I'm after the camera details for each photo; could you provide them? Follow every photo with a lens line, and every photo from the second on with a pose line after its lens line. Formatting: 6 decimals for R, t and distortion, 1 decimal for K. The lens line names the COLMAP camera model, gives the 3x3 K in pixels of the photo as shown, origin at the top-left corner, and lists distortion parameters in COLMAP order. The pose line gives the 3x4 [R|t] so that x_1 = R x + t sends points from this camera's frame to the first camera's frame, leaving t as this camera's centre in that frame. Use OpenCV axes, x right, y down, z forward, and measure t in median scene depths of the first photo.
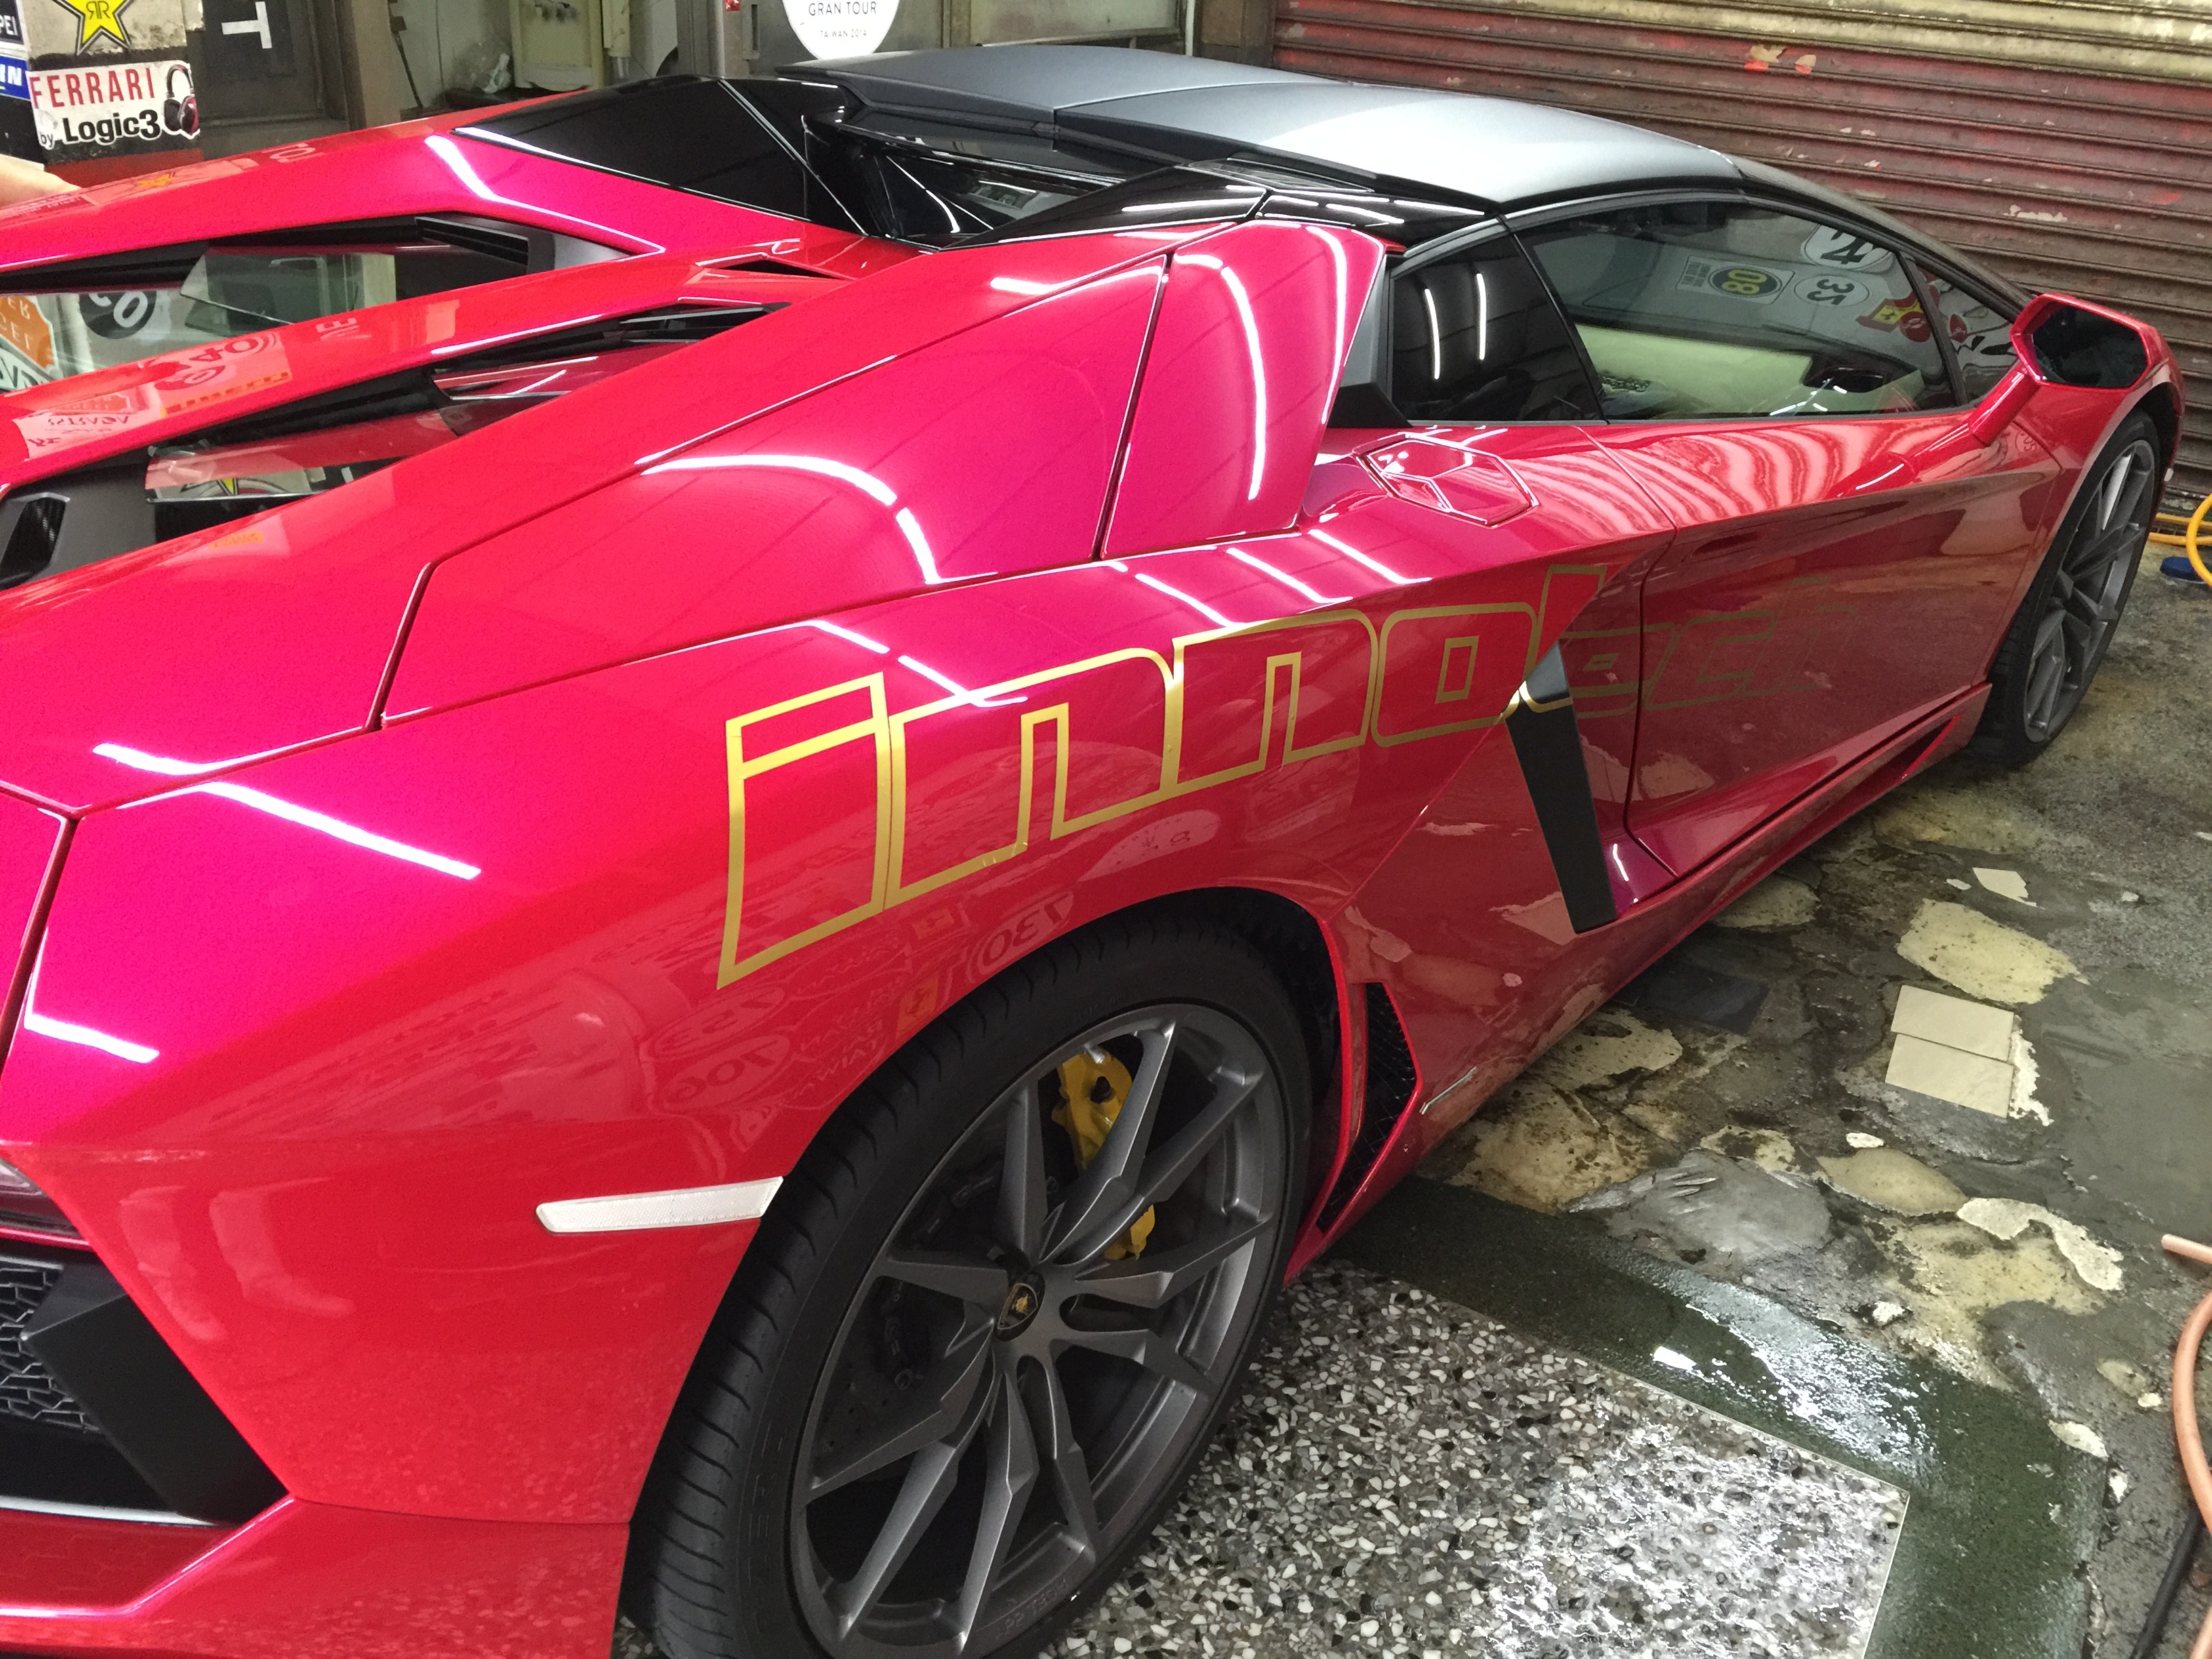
lens RADIAL K [[1879.2, 0, 1106.0], [0, 1879.2, 829.5], [0, 0, 1]] dist [0.097247, -0.126836]
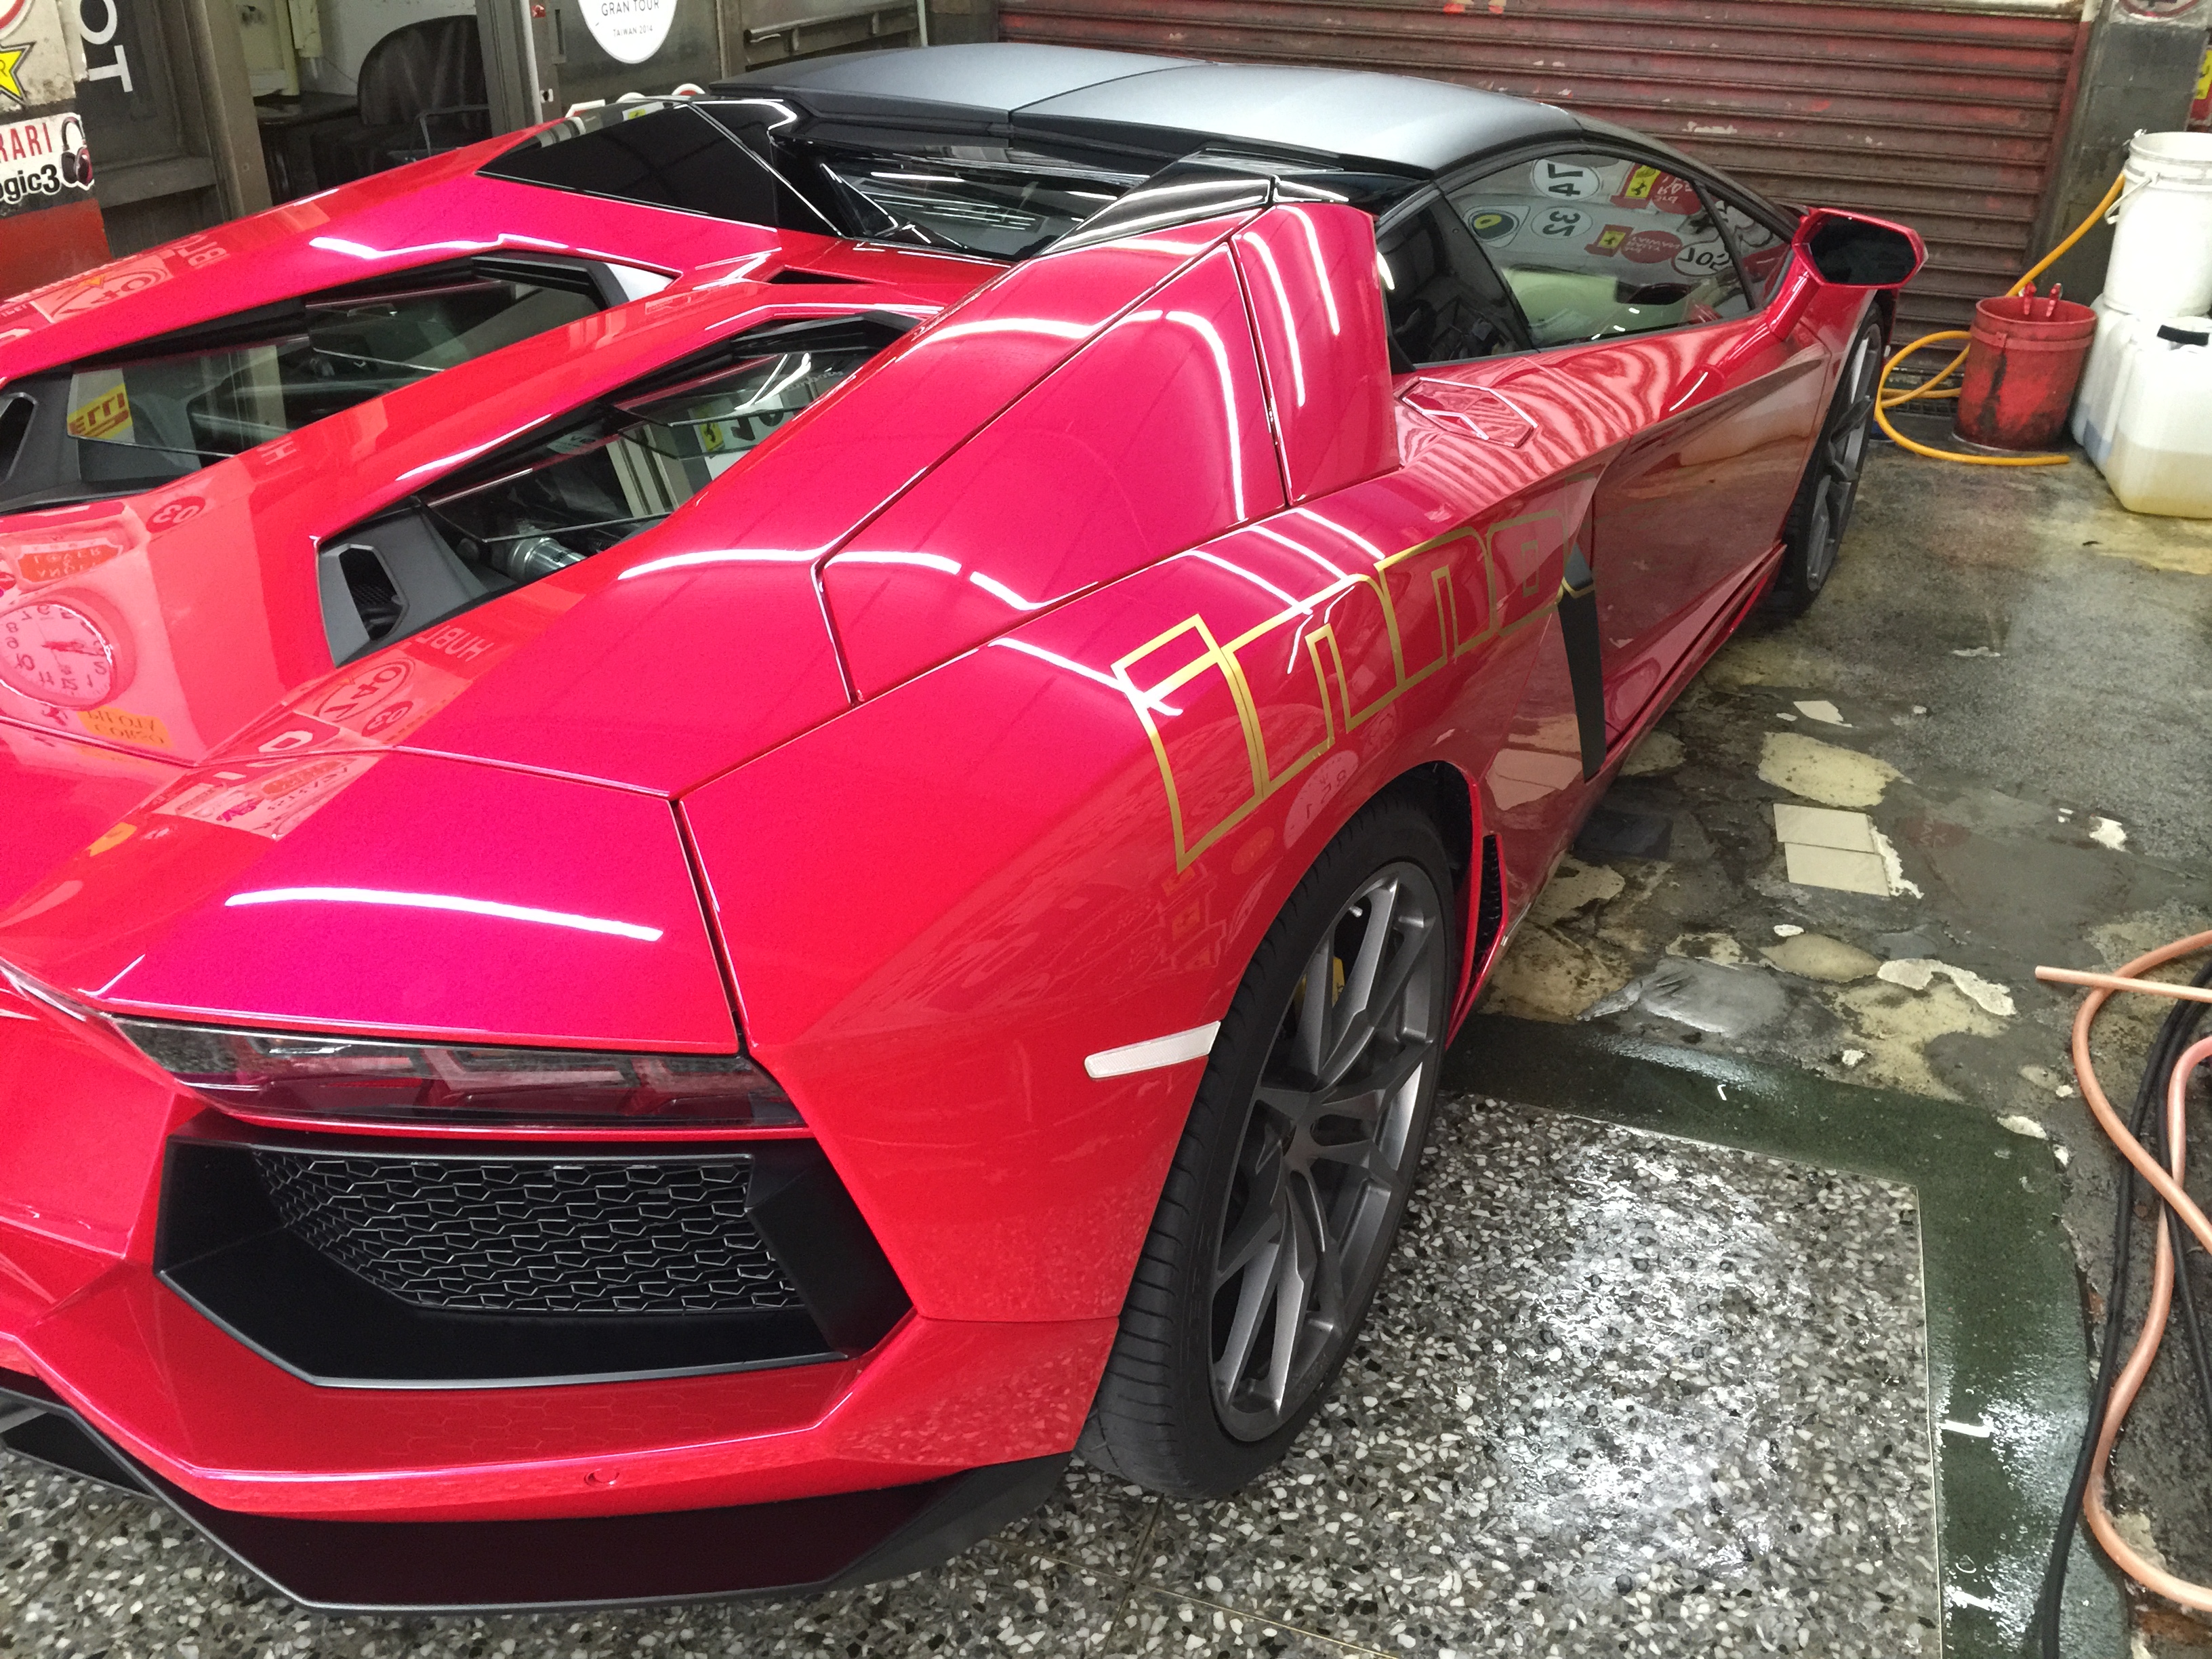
lens RADIAL K [[1879.2, 0, 1106.0], [0, 1879.2, 829.5], [0, 0, 1]] dist [0.097247, -0.126836]
pose [[0.977095, -0.130581, 0.168030, -0.219835], [0.126057, 0.991319, 0.037358, 0.001162], [-0.171450, -0.015321, 0.985074, -0.108281]]
